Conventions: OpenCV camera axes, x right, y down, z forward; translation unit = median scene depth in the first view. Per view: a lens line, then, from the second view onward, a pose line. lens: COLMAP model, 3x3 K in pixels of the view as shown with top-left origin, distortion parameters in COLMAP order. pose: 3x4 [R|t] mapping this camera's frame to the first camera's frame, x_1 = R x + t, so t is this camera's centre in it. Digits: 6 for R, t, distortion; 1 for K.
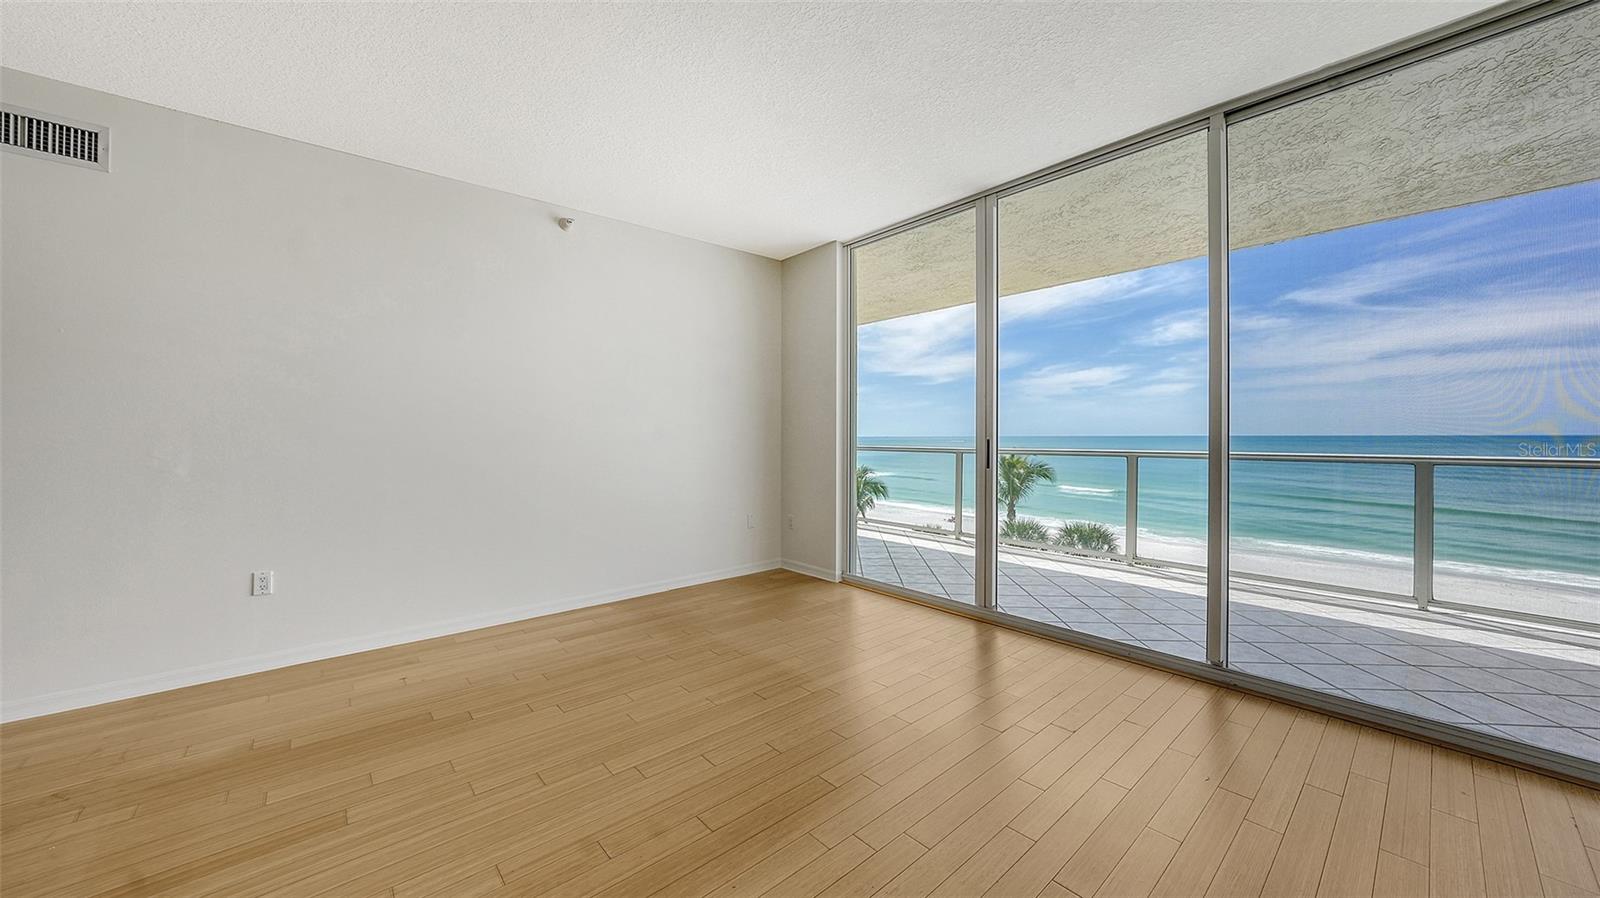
lens RADIAL K [[561.7, 0, 808.2], [0, 561.7, 434.5], [0, 0, 1]] dist [-0.009195, 0.000117]
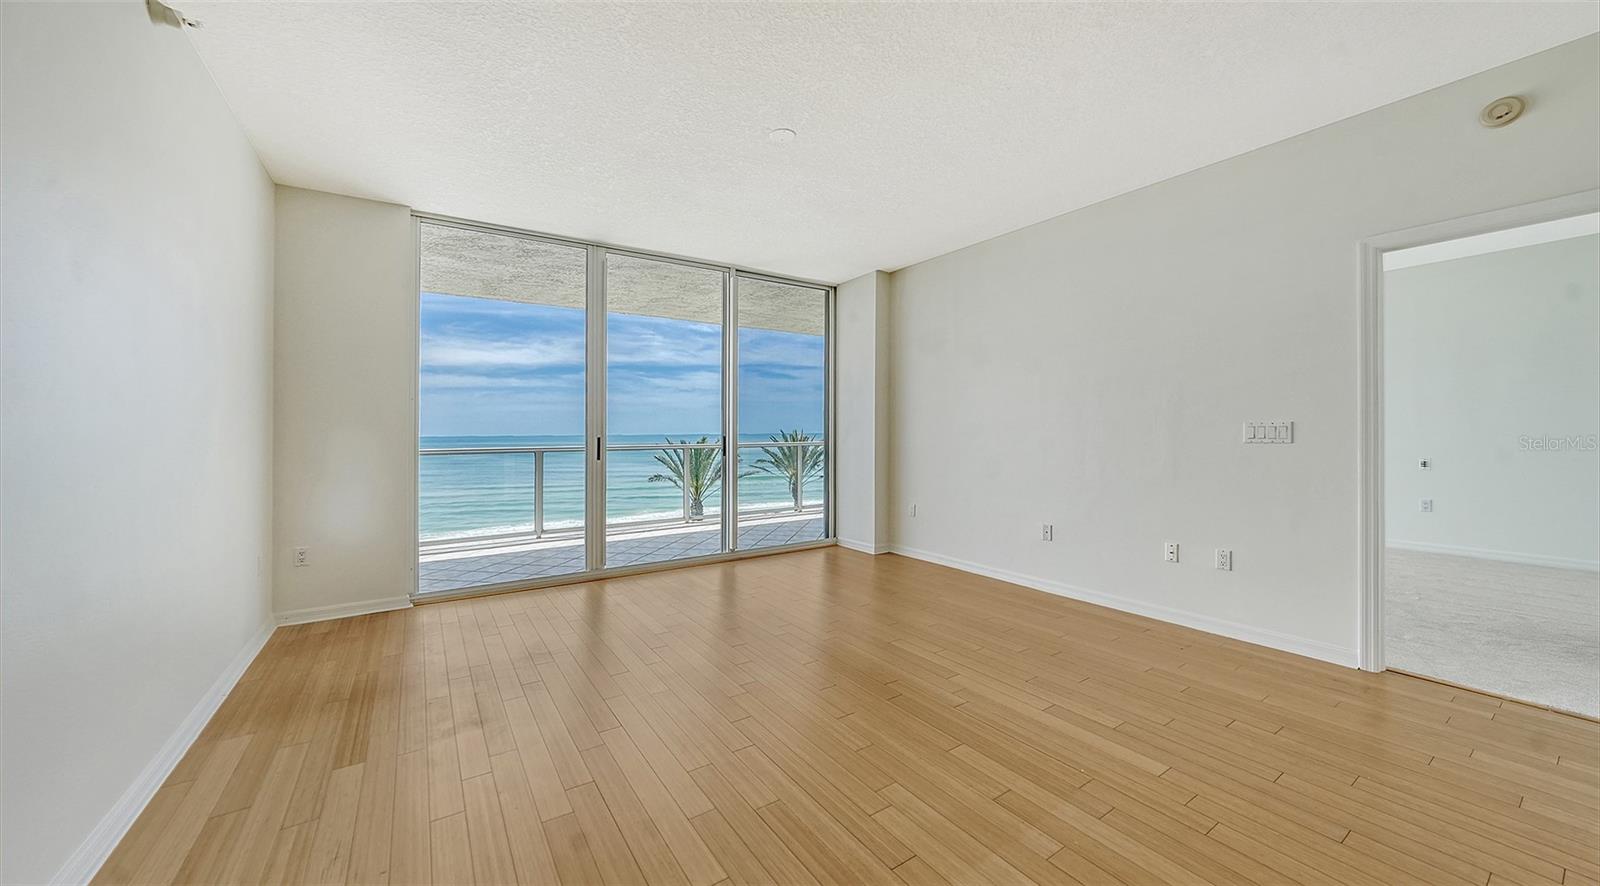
lens RADIAL K [[553.2, 0, 775.5], [0, 553.2, 433.8], [0, 0, 1]] dist [-0.001302, 0.000005]
pose [[0.161071, -0.000780, 0.986942, -0.854205], [0.006952, 0.999976, -0.000345, 0.005419], [-0.986918, 0.006917, 0.161073, 0.401220]]
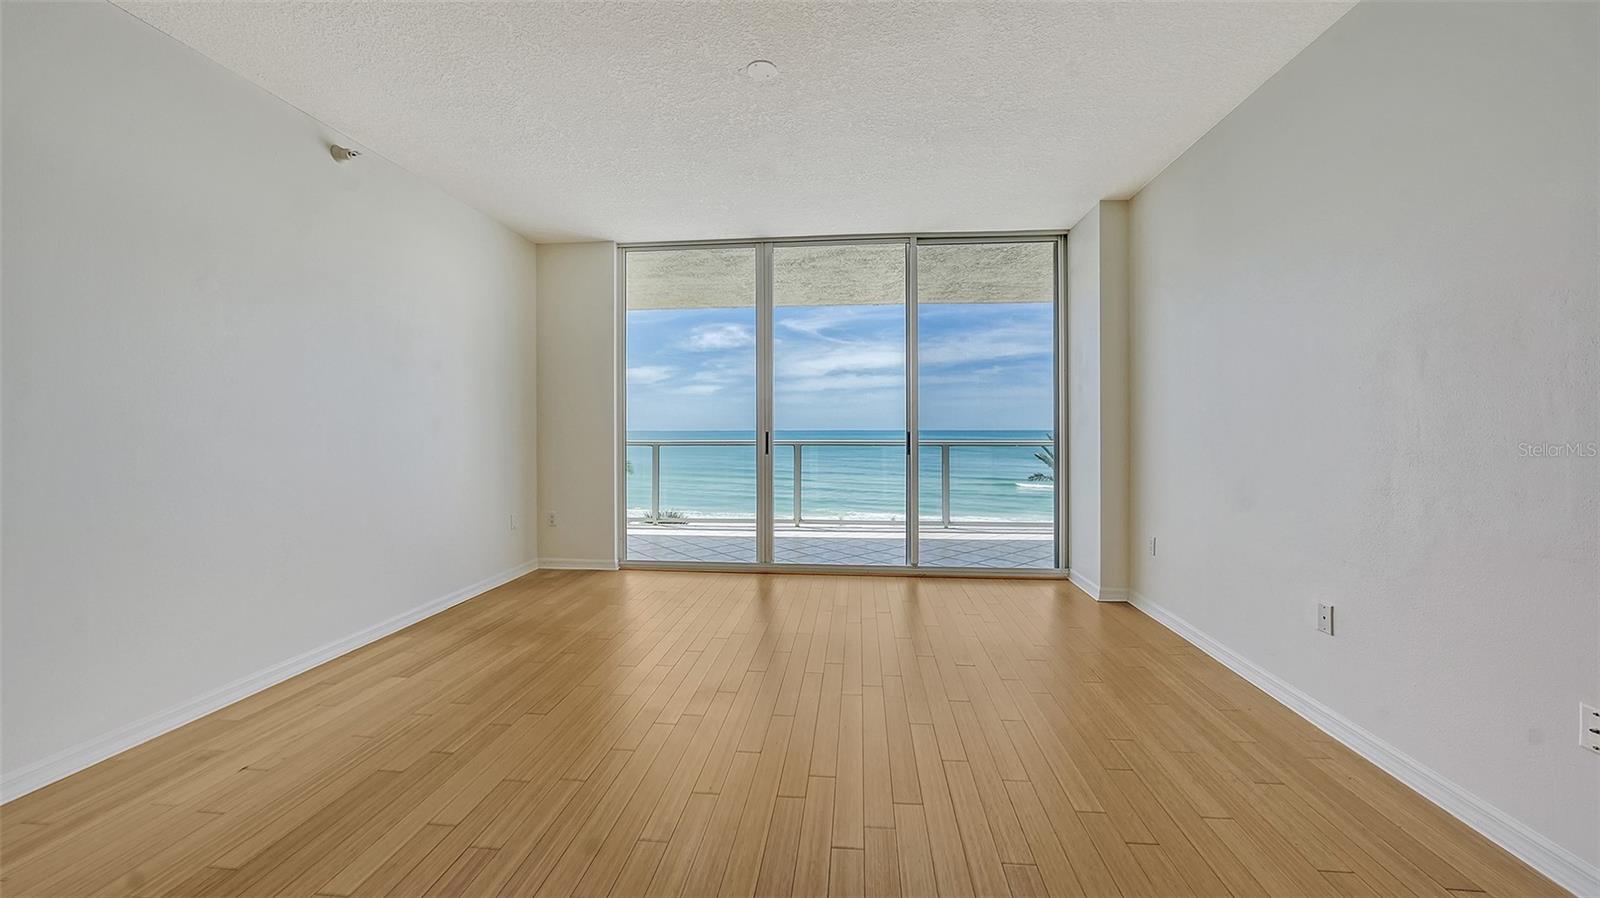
lens RADIAL K [[561.7, 0, 808.2], [0, 561.7, 434.5], [0, 0, 1]] dist [-0.009195, 0.000117]
pose [[0.728661, -0.005521, 0.684852, -0.488918], [0.000325, 0.999970, 0.007716, 0.005342], [-0.684875, -0.005400, 0.728641, -0.001965]]
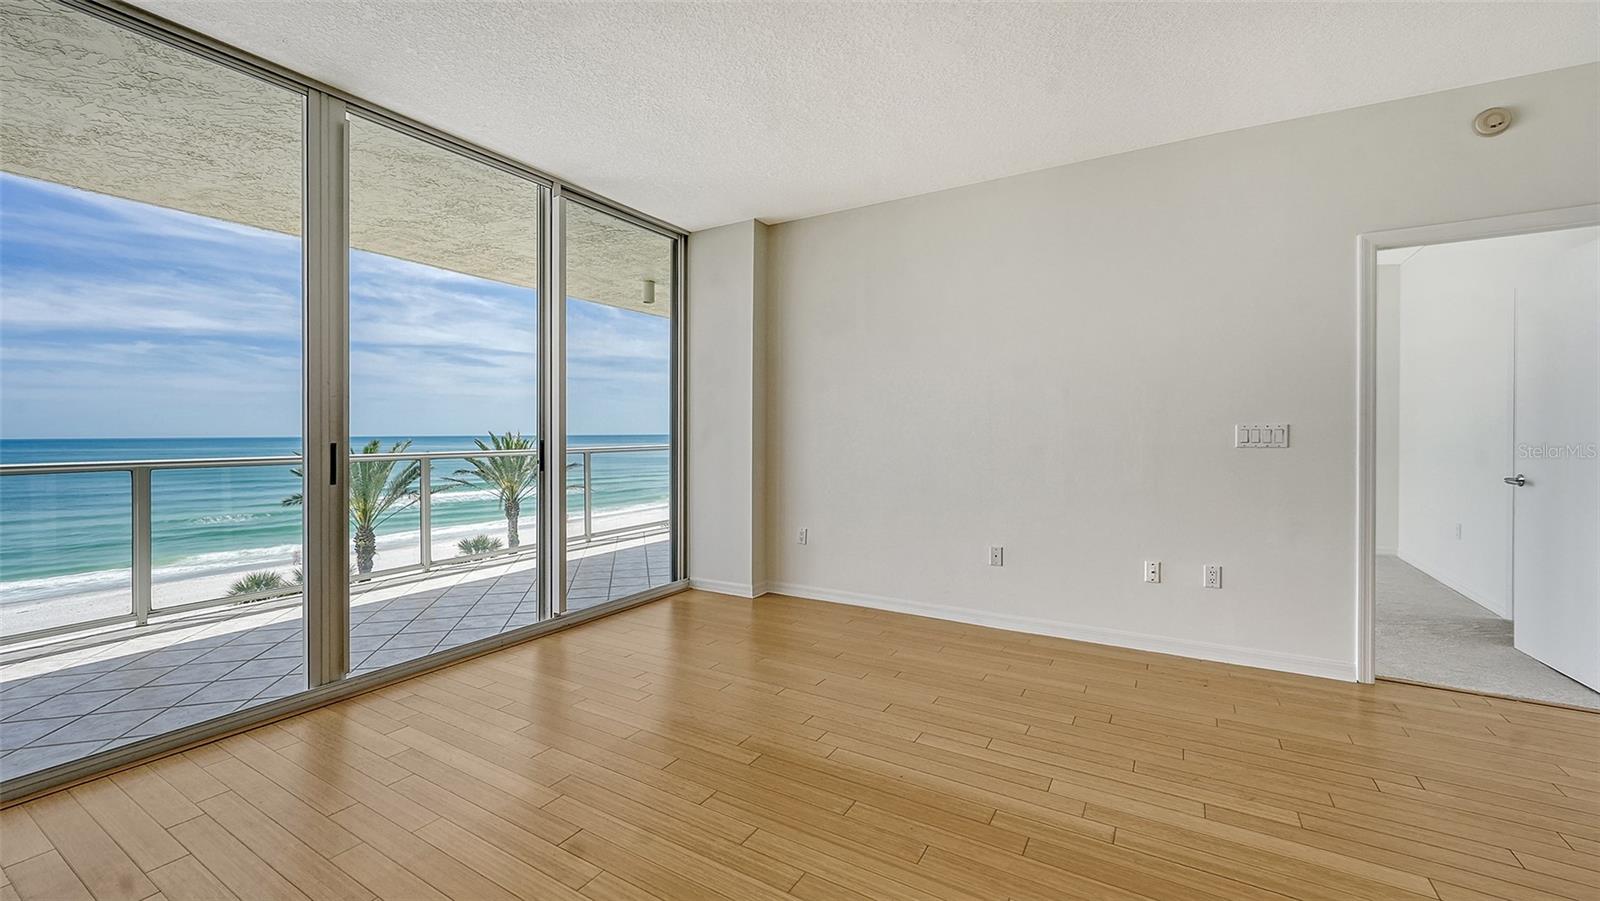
lens RADIAL K [[645.1, 0, 775.6], [0, 645.1, 441.1], [0, 0, 1]] dist [0.000202, 0.000029]
pose [[-0.268905, -0.007622, 0.963136, -0.609265], [0.006454, 0.999932, 0.009715, 0.002327], [-0.963145, 0.008829, -0.268838, 0.678988]]
